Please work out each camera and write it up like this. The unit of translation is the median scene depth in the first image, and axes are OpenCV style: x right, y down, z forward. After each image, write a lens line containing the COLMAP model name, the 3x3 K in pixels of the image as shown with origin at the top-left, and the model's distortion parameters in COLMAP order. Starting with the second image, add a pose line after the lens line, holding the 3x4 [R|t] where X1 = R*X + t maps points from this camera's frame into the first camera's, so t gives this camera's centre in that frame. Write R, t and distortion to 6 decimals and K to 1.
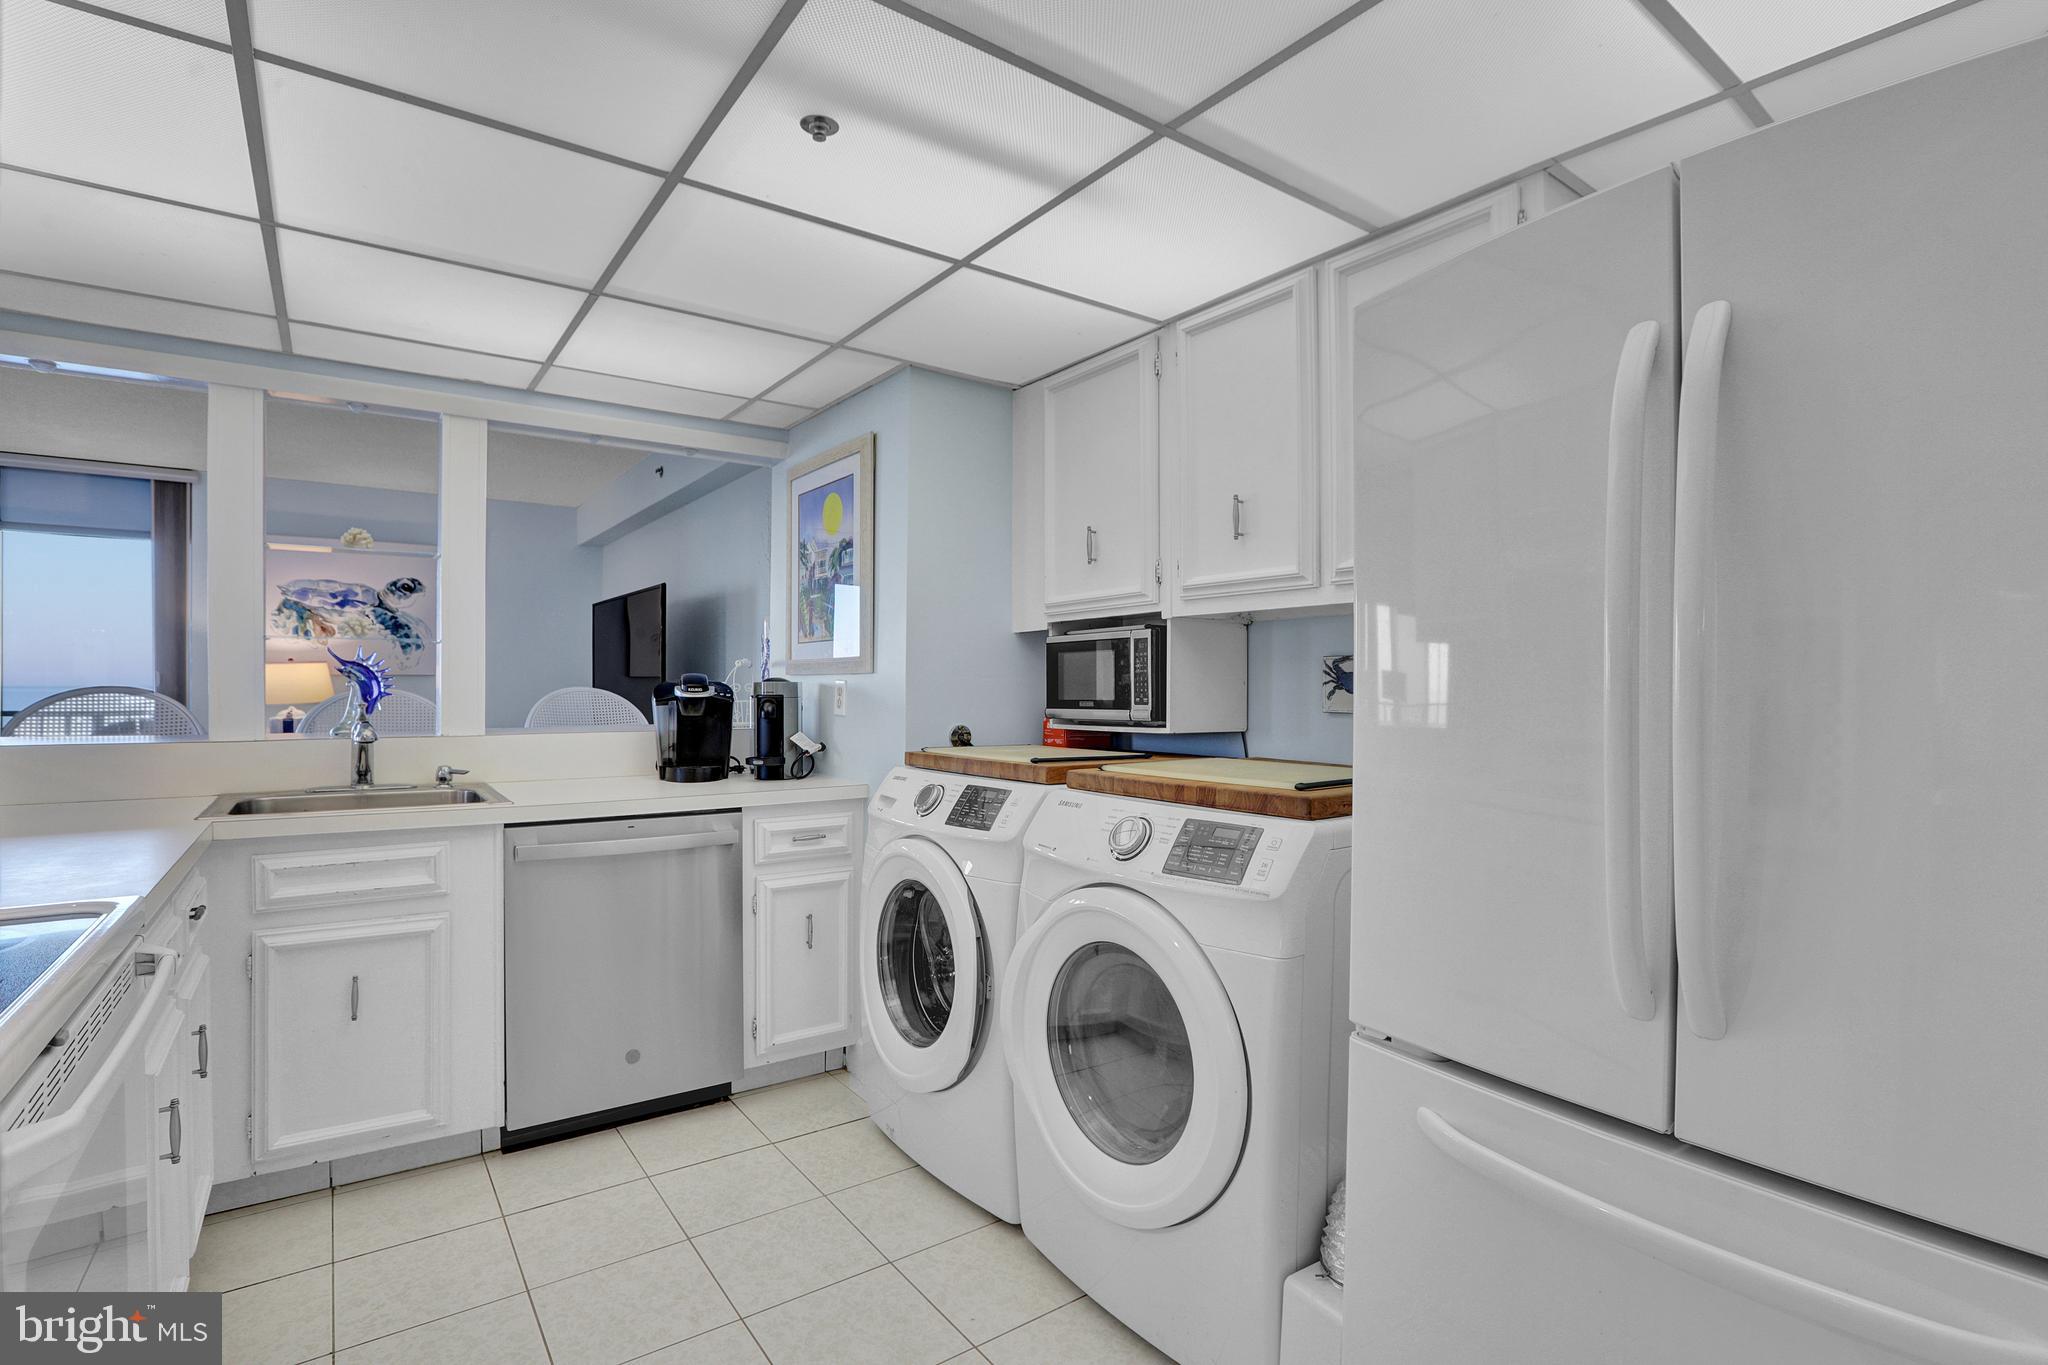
lens RADIAL K [[952.7, 0, 1004.4], [0, 952.7, 688.2], [0, 0, 1]] dist [-0.068020, 0.032485]
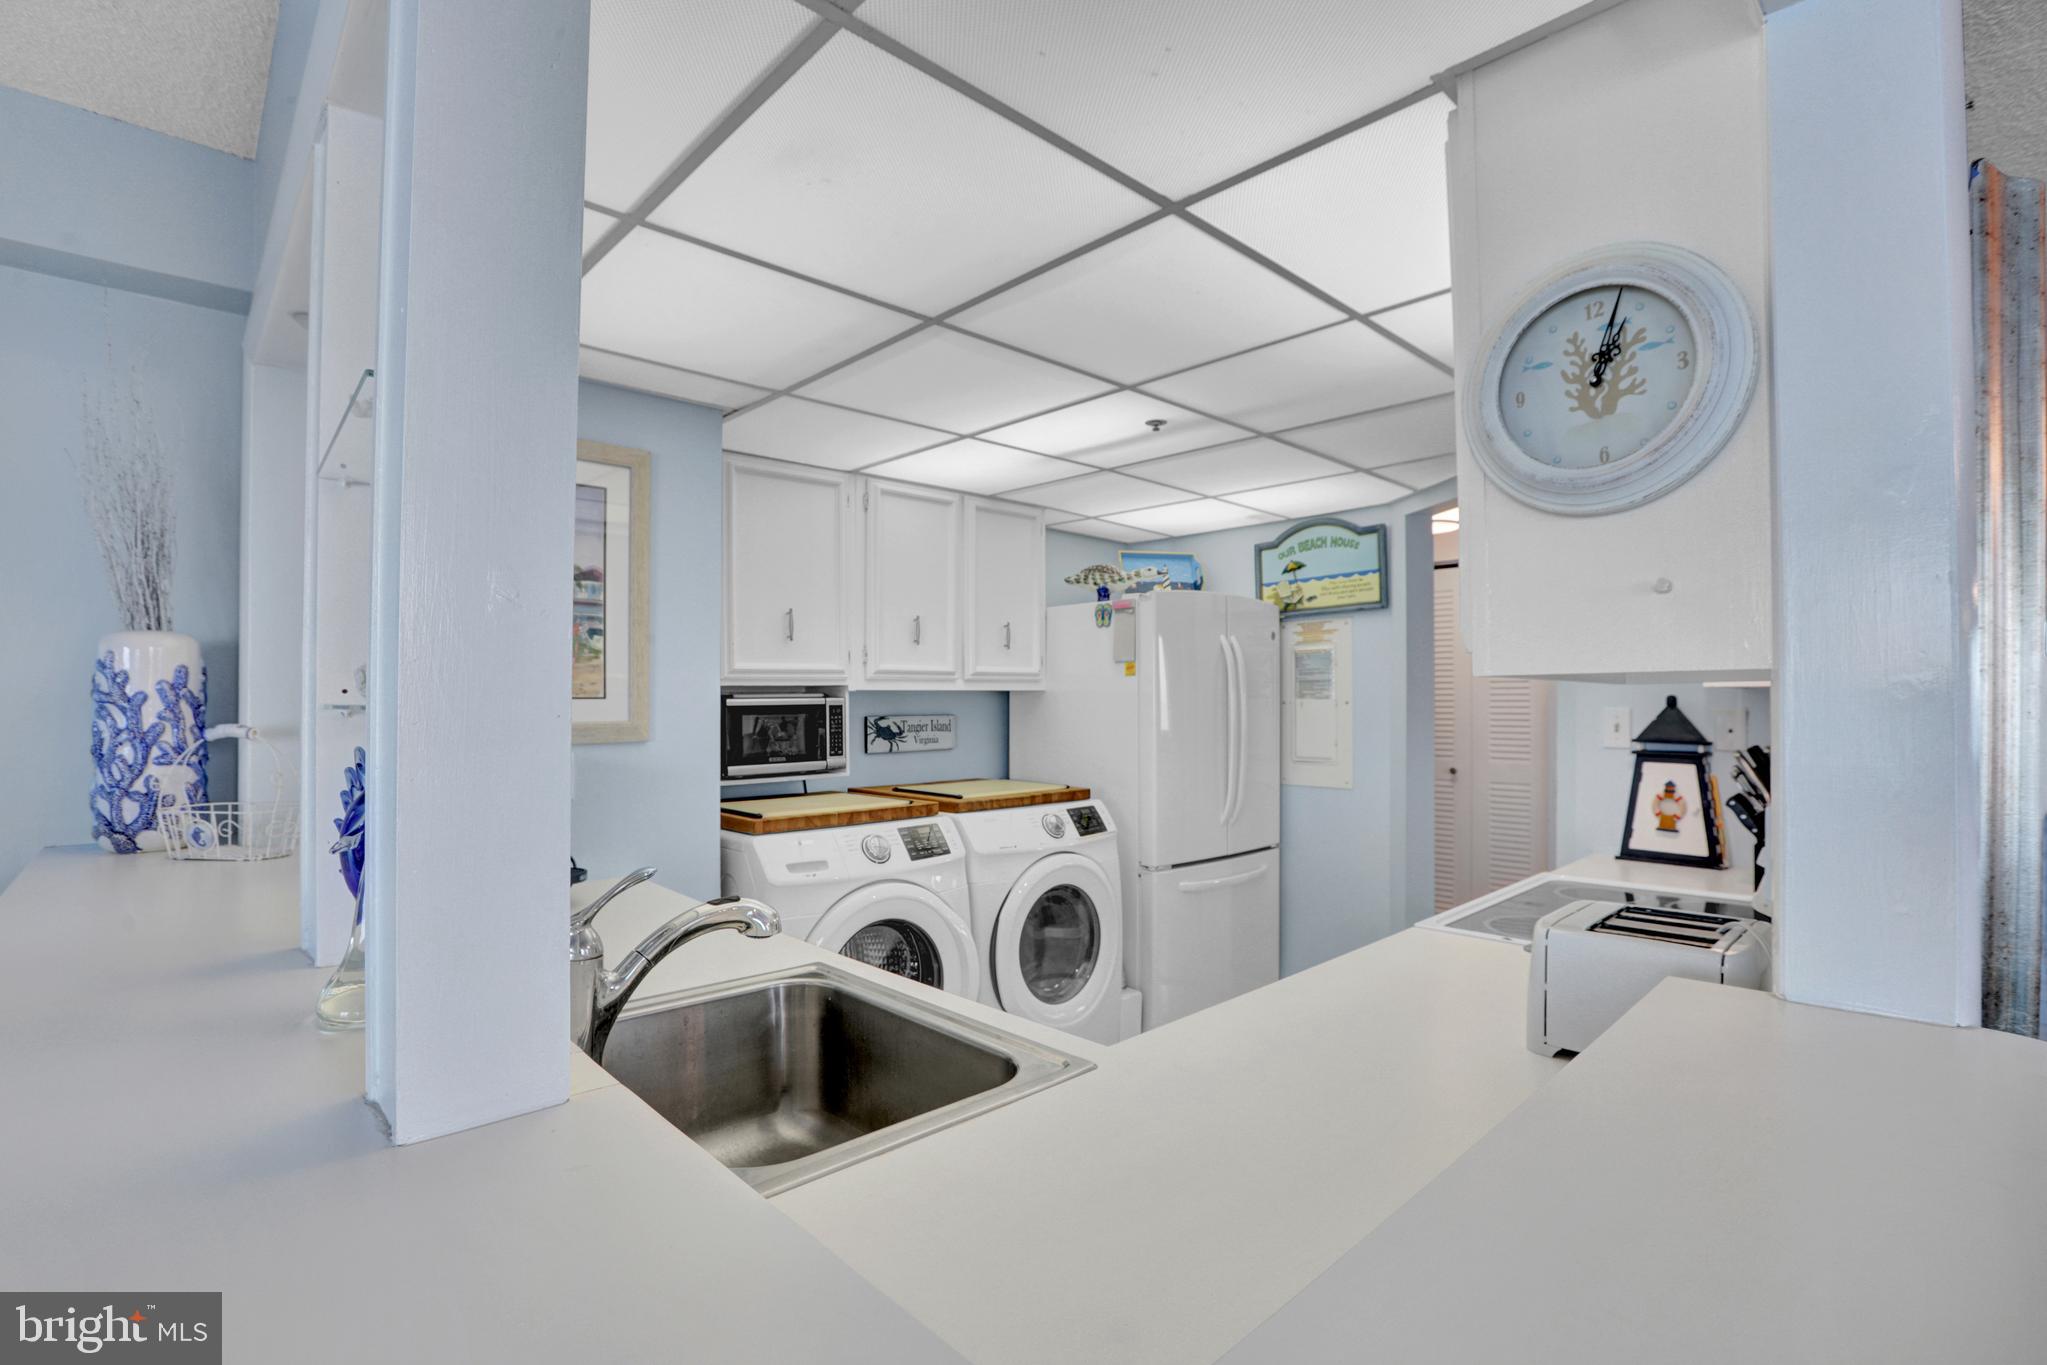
lens RADIAL K [[948.8, 0, 1025.9], [0, 948.8, 687.8], [0, 0, 1]] dist [-0.022328, 0.000226]
pose [[-0.135204, 0.006542, 0.990796, -1.162796], [0.004335, 0.999973, -0.006011, -0.066158], [-0.990808, 0.003482, -0.135228, 0.908562]]
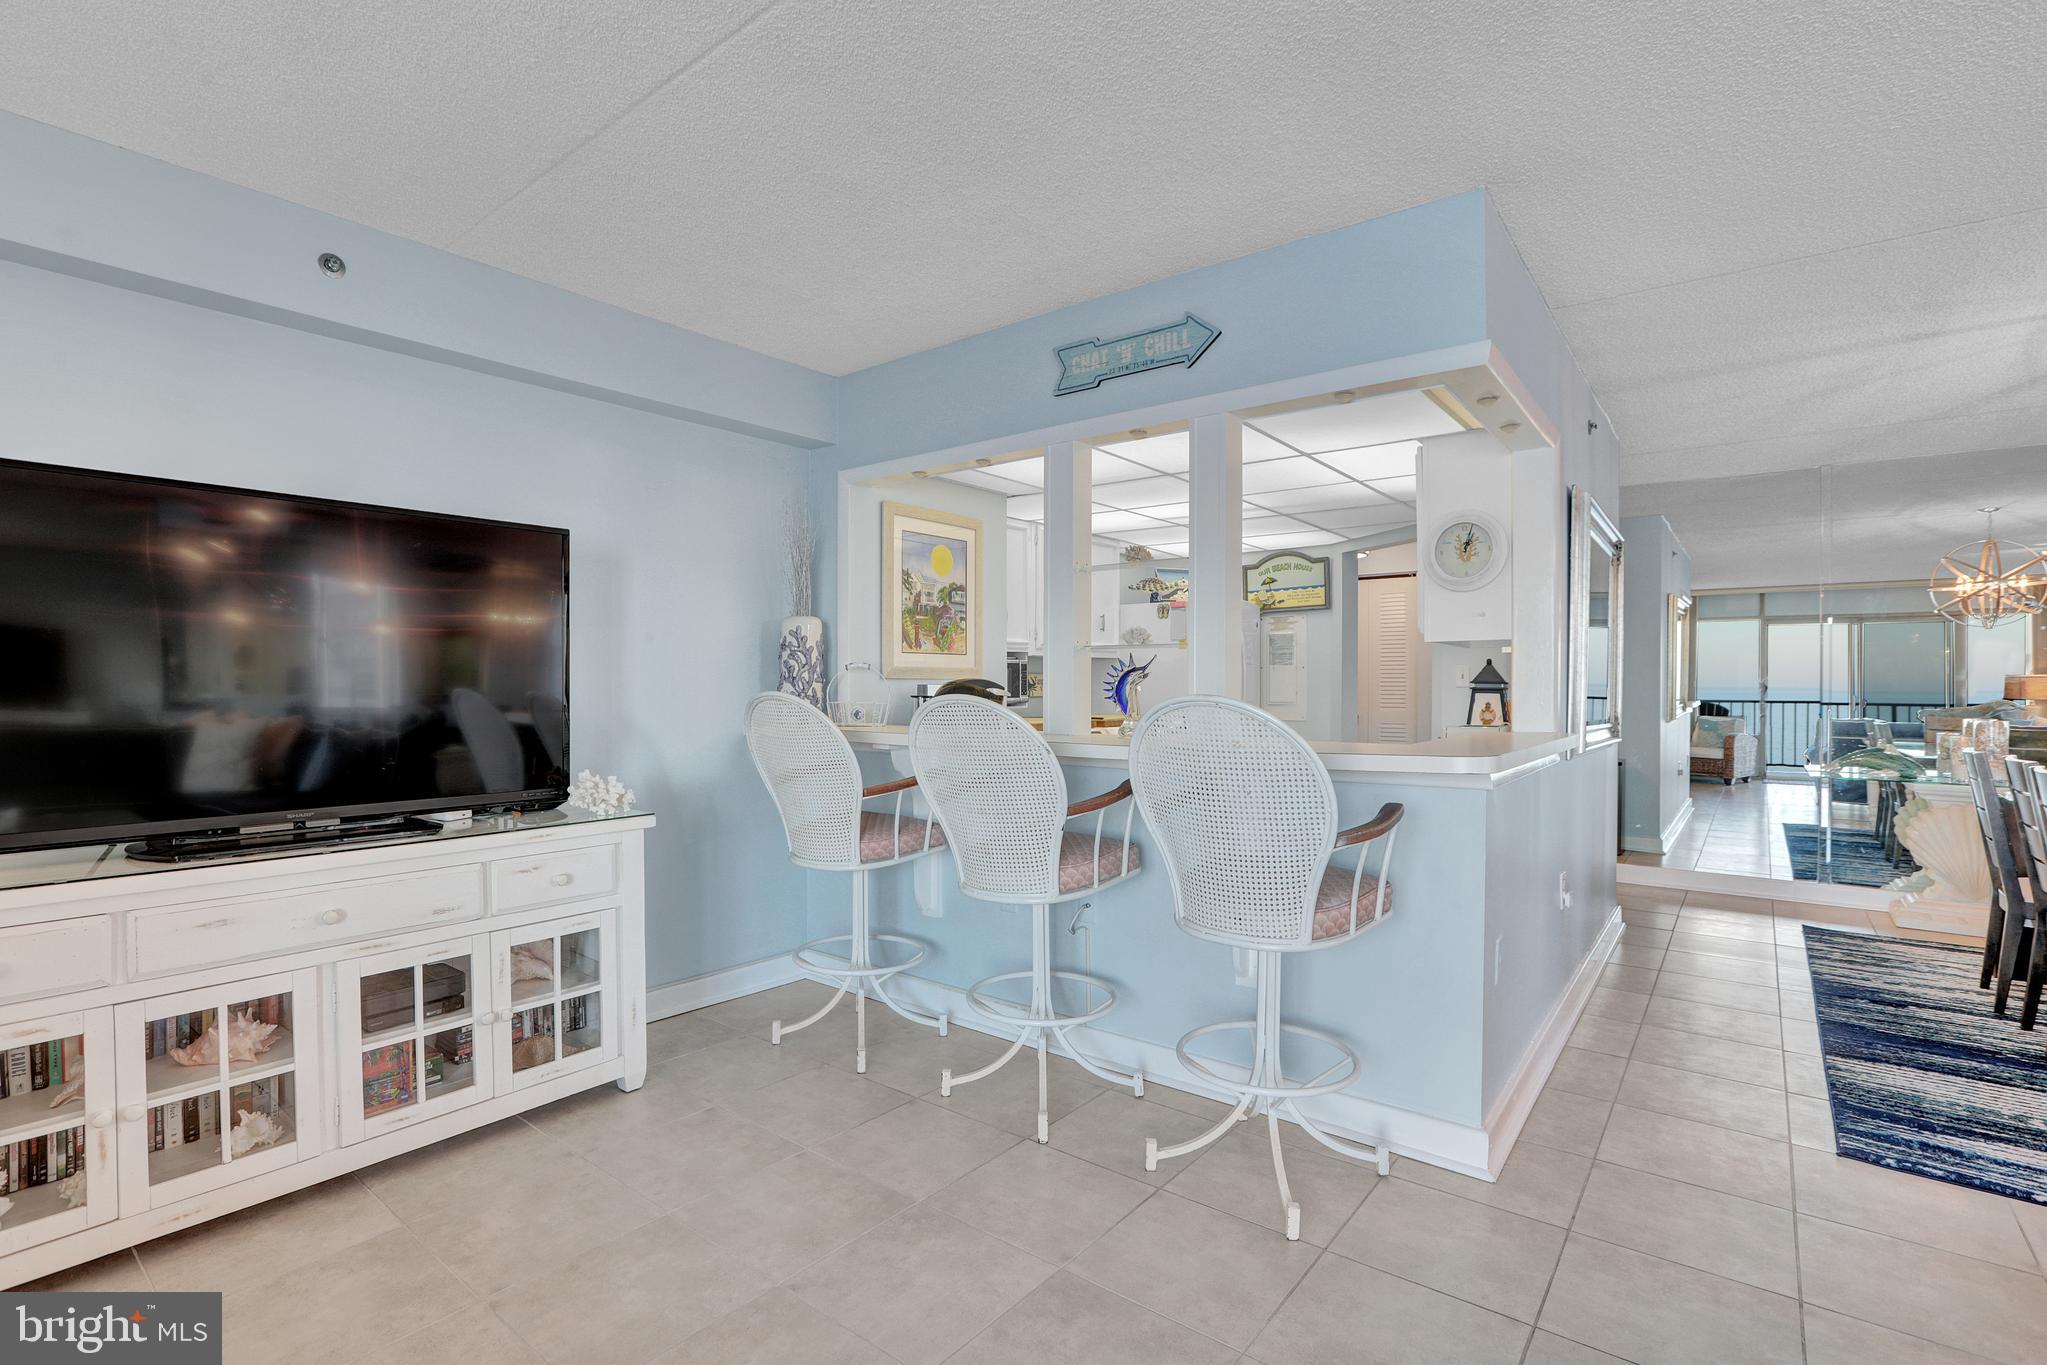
lens RADIAL K [[961.6, 0, 1011.0], [0, 961.6, 694.1], [0, 0, 1]] dist [-0.026804, 0.000539]
pose [[-0.262356, -0.016823, 0.964825, -1.940783], [-0.000848, 0.999852, 0.017203, -0.020484], [-0.964971, 0.003695, -0.262331, 1.589909]]
